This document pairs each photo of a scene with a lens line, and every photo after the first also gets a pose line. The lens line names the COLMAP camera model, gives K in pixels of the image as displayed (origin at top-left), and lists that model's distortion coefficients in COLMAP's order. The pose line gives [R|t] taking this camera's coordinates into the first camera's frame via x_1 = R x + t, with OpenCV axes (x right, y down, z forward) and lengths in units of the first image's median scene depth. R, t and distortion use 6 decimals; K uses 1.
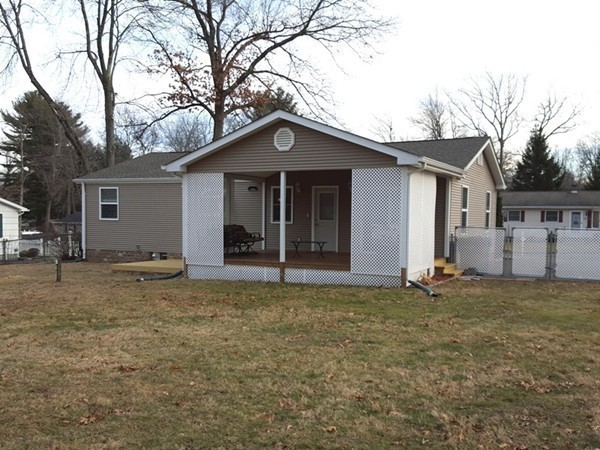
lens RADIAL K [[585.9, 0, 284.5], [0, 585.9, 241.0], [0, 0, 1]] dist [0.057560, 0.000000]
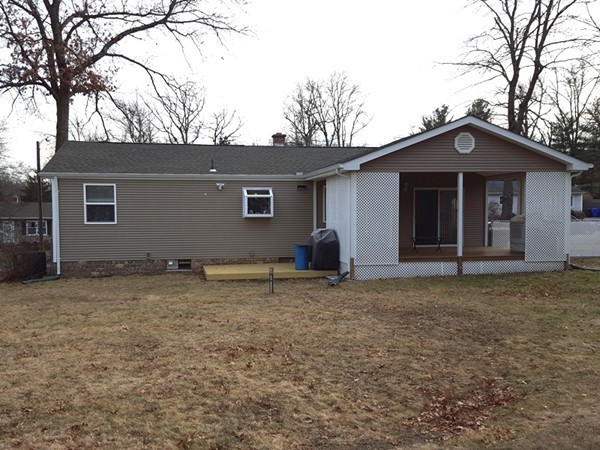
lens RADIAL K [[585.9, 0, 299.5], [0, 585.9, 226.6], [0, 0, 1]] dist [0.057560, 0.000000]
pose [[0.817051, -0.030323, 0.575767, -0.862806], [0.042619, 0.999060, -0.007863, -0.022417], [-0.574988, 0.030963, 0.817576, 0.282689]]
